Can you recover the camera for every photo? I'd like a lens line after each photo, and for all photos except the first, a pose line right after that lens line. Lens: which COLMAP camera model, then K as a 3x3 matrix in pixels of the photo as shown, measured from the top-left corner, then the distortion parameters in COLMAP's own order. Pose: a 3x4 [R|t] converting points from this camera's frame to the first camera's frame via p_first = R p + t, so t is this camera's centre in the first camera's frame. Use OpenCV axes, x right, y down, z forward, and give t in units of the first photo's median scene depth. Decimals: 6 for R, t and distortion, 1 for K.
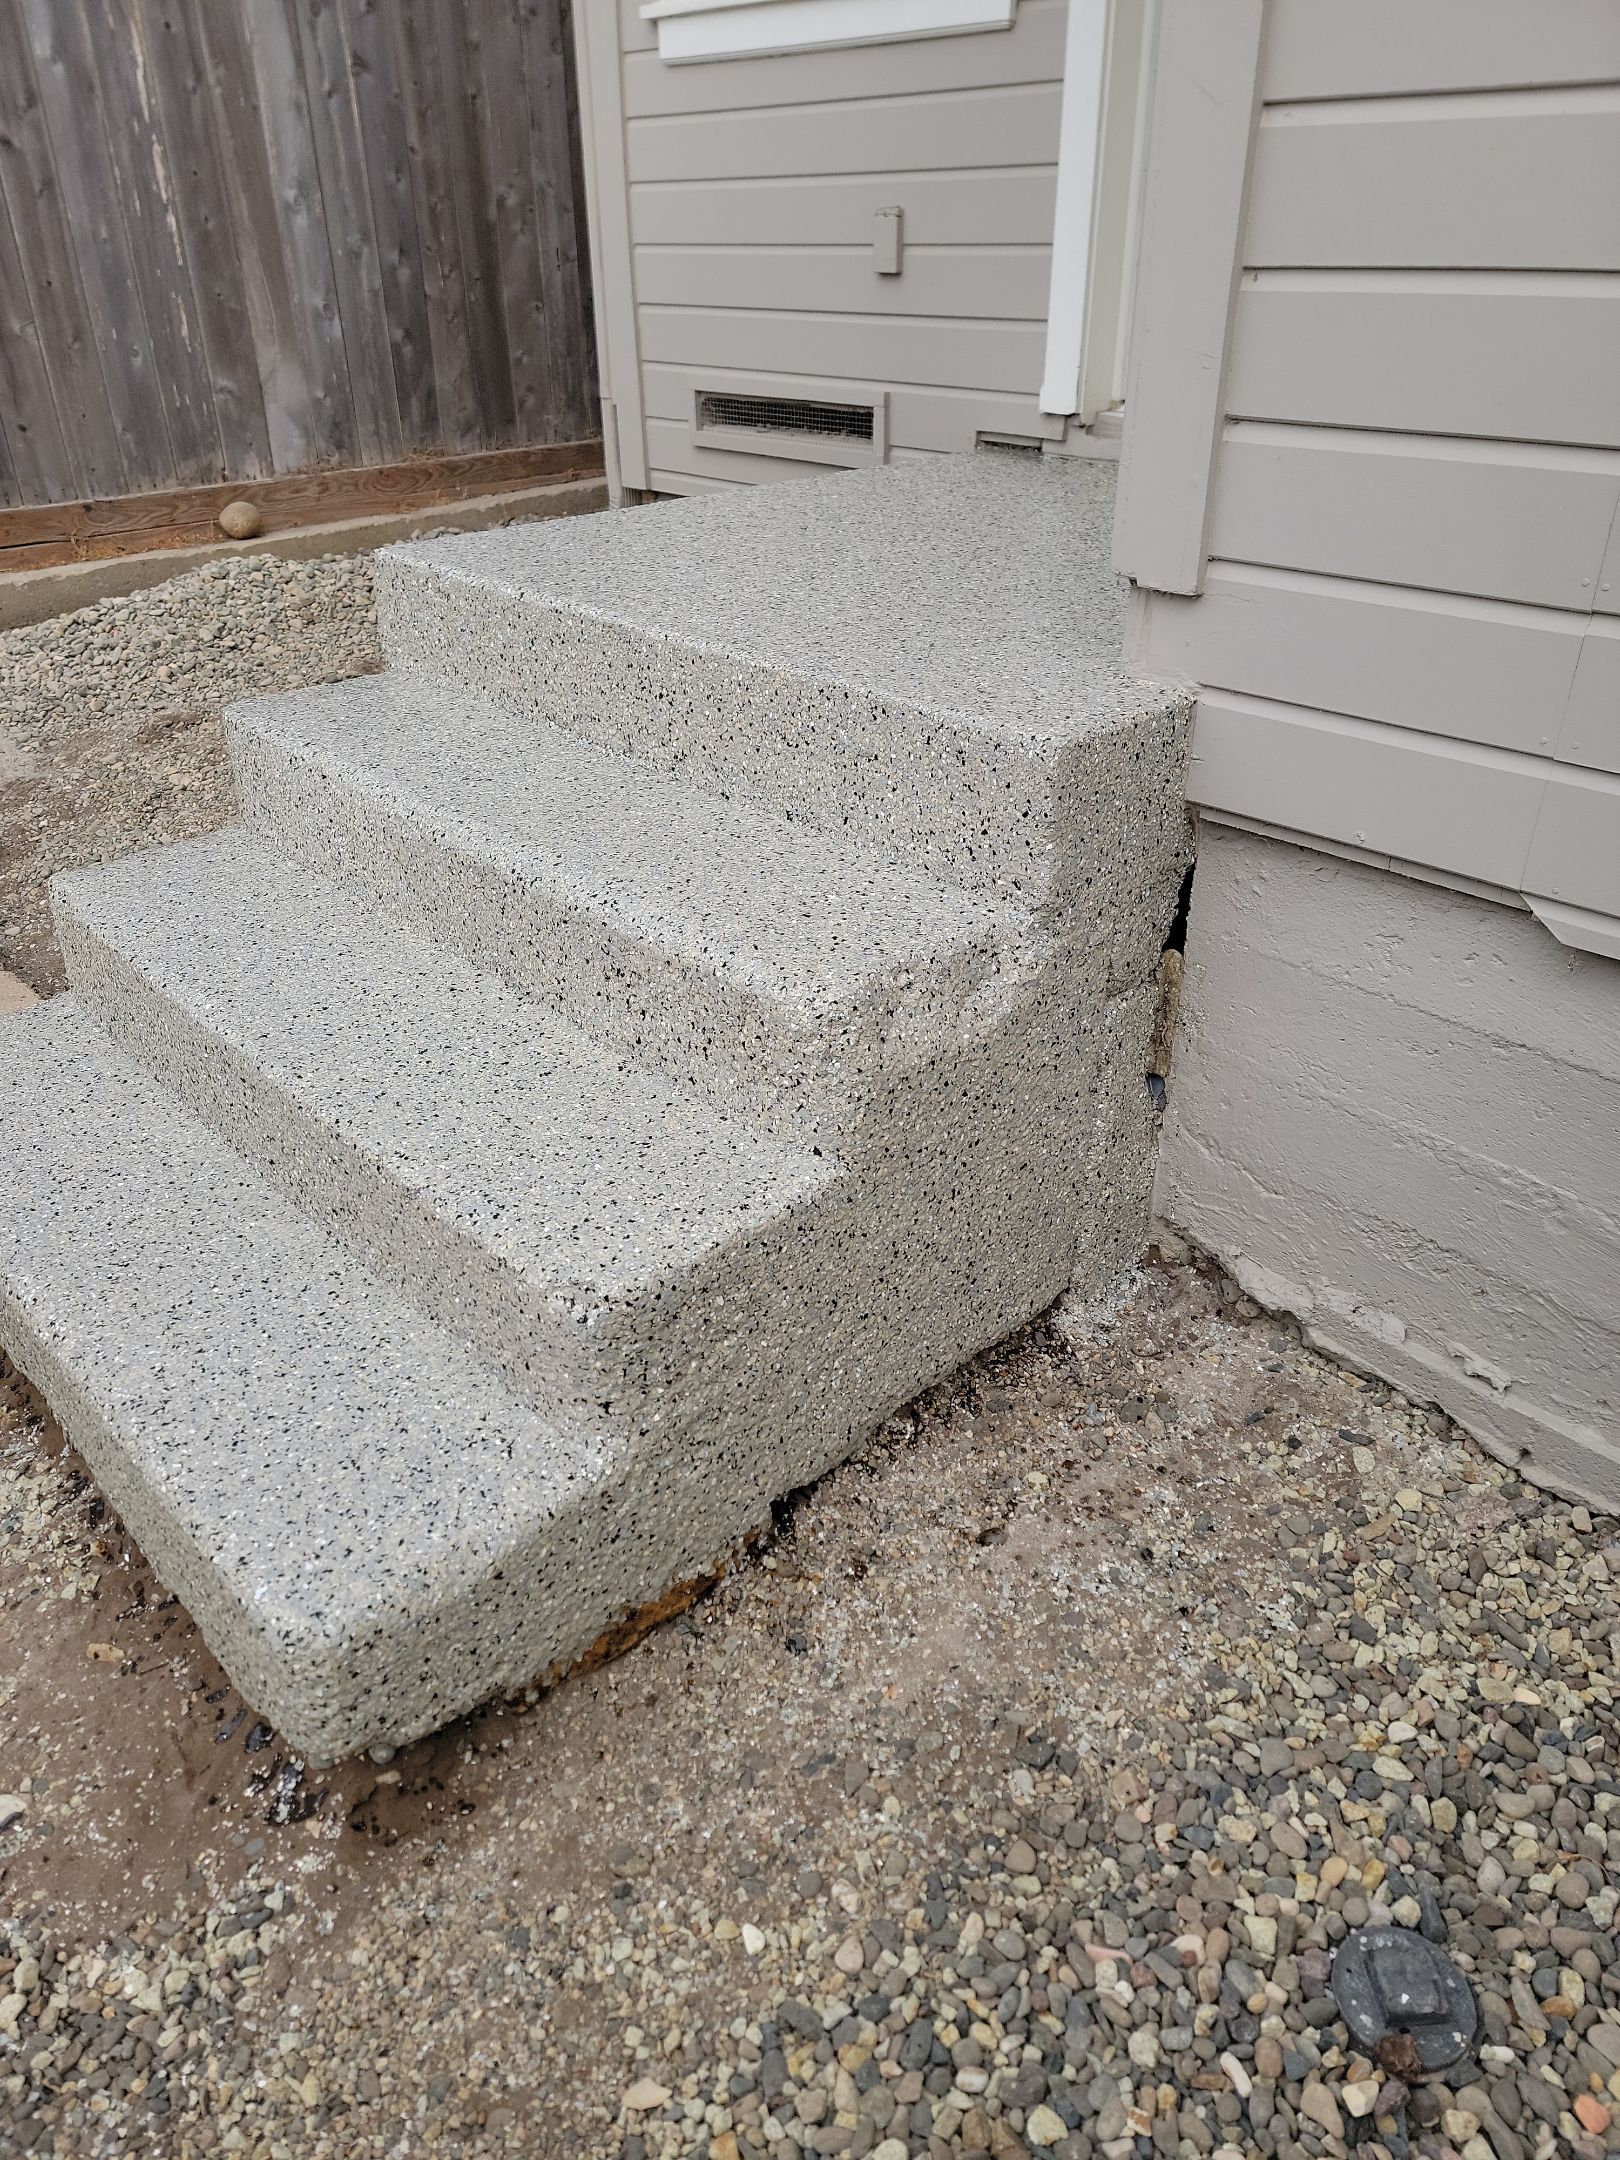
lens RADIAL K [[1509.0, 0, 819.9], [0, 1509.0, 1074.6], [0, 0, 1]] dist [0.067856, -0.053908]
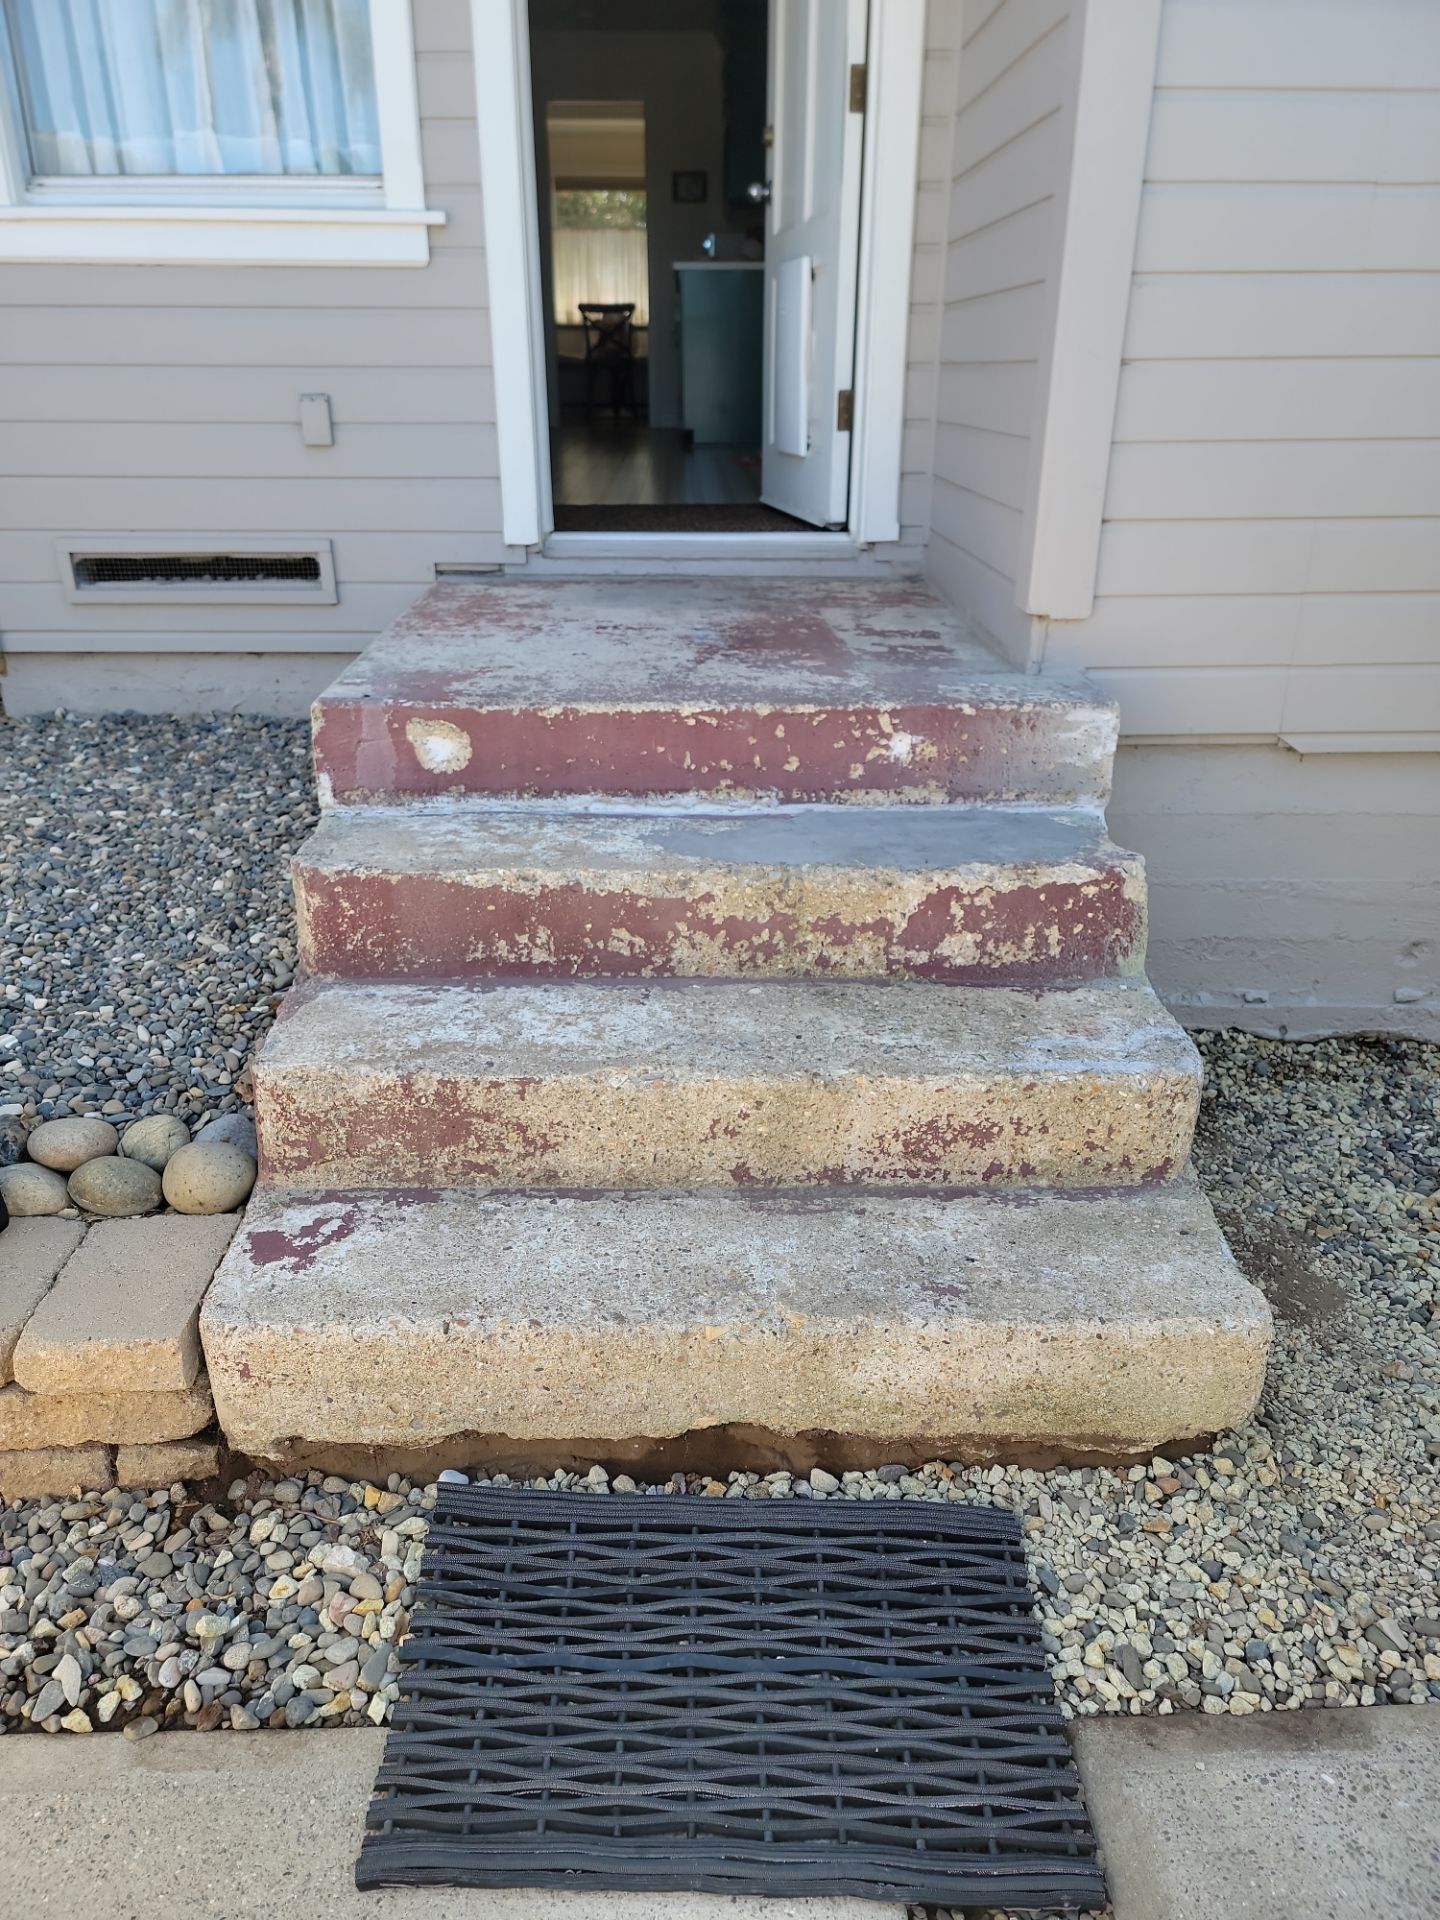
lens RADIAL K [[1316.7, 0, 718.6], [0, 1316.7, 949.6], [0, 0, 1]] dist [0.080722, -0.067862]
pose [[0.661366, -0.291609, 0.691056, -0.586461], [0.361889, 0.931059, 0.046543, -0.091892], [-0.656987, 0.219303, 0.721301, 0.126682]]
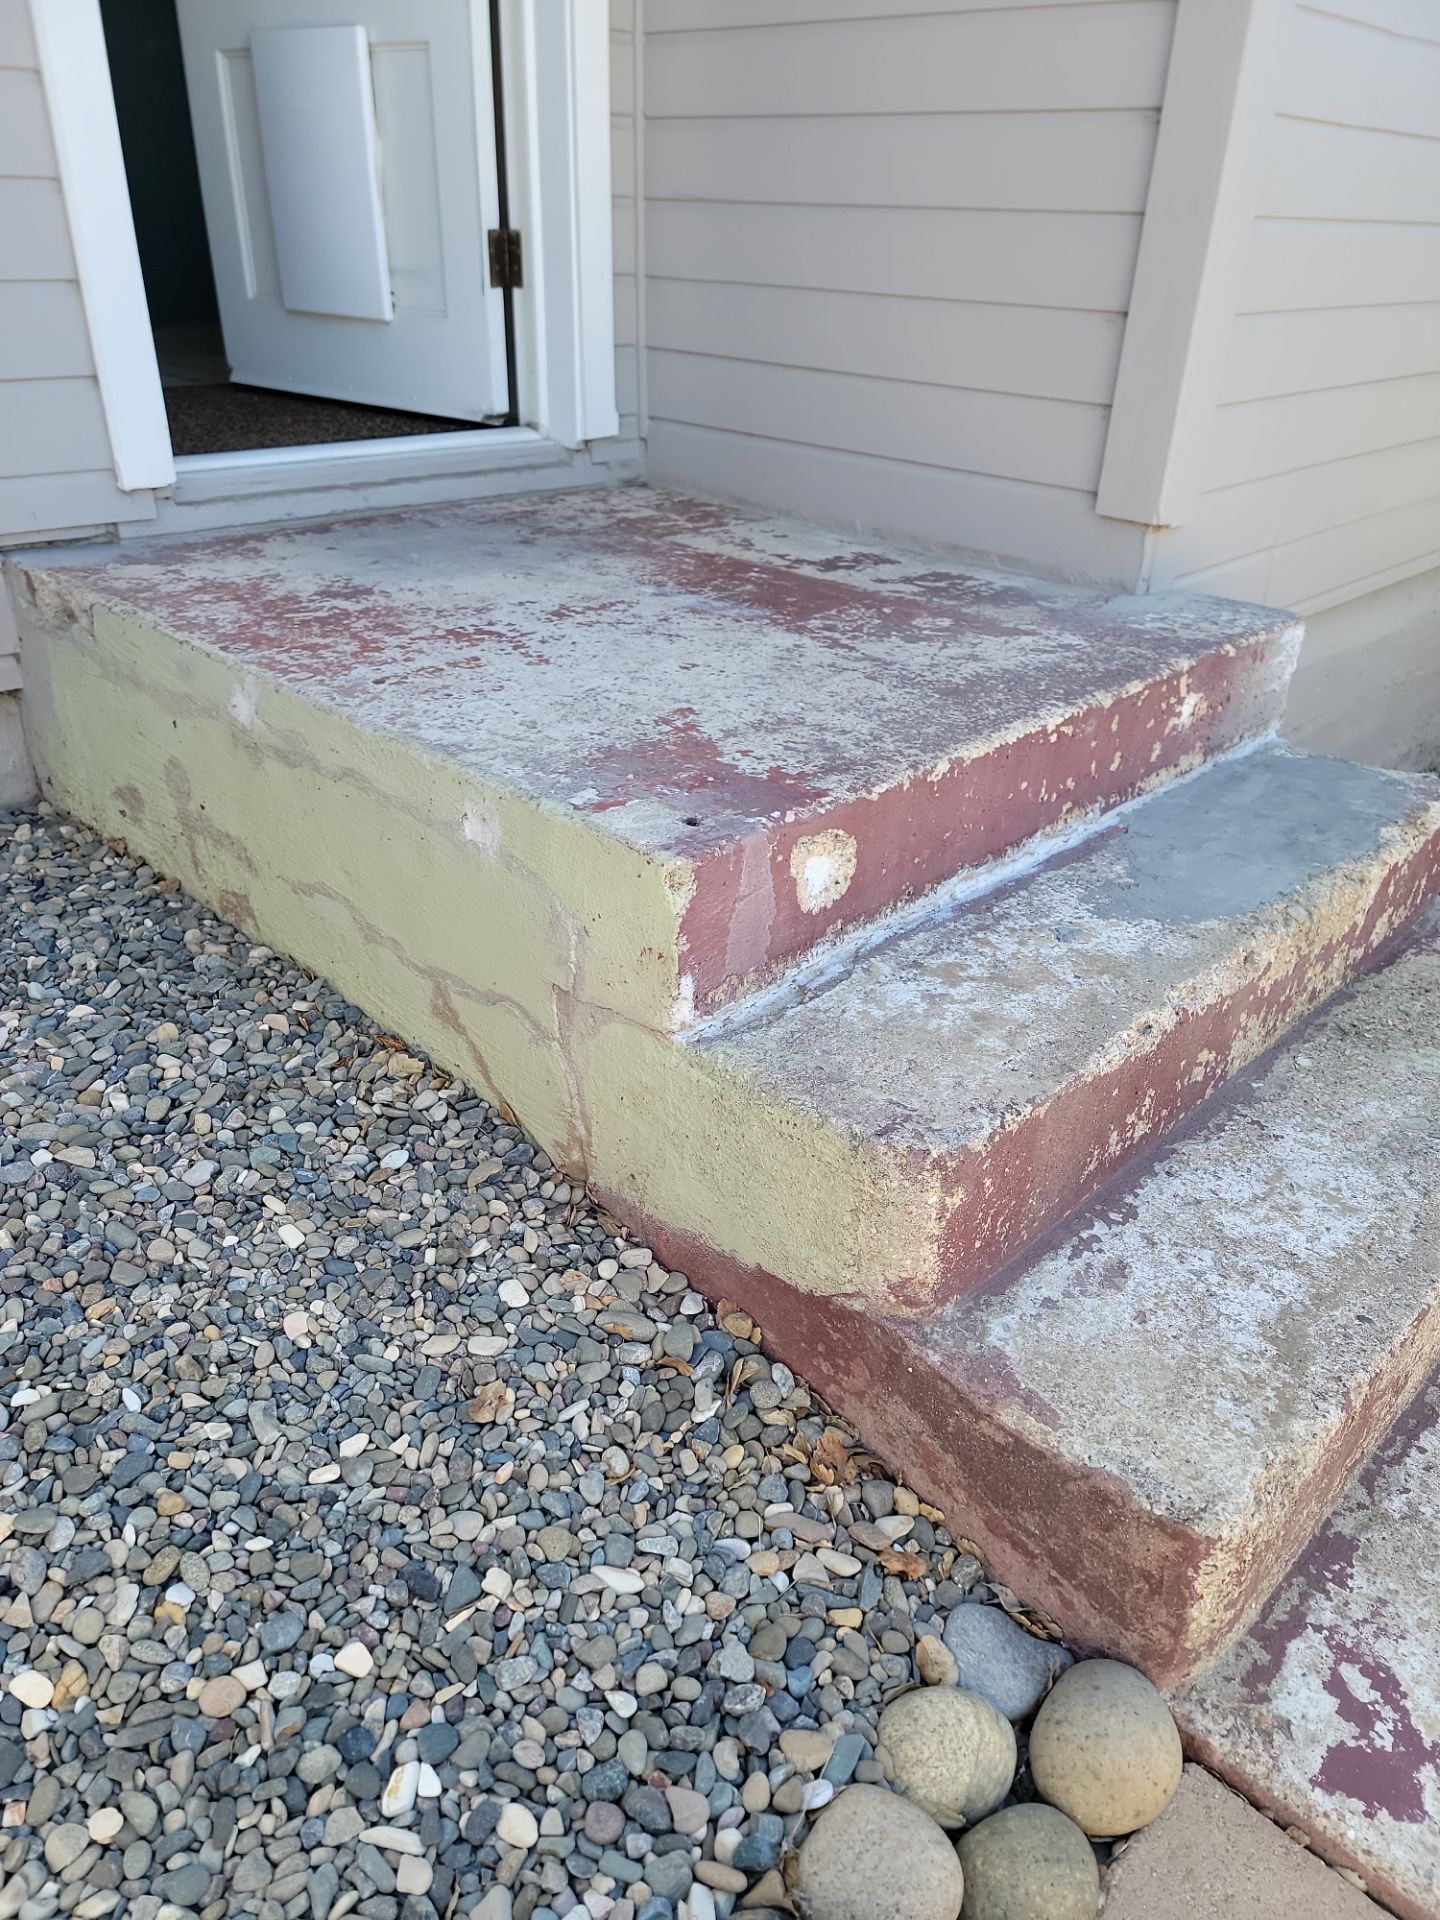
lens RADIAL K [[1316.7, 0, 718.6], [0, 1316.7, 949.6], [0, 0, 1]] dist [0.080722, -0.067862]
pose [[-0.048032, -0.478152, 0.876963, -0.549669], [0.460529, 0.768487, 0.444230, -0.392968], [-0.886344, 0.425205, 0.183291, 0.662651]]
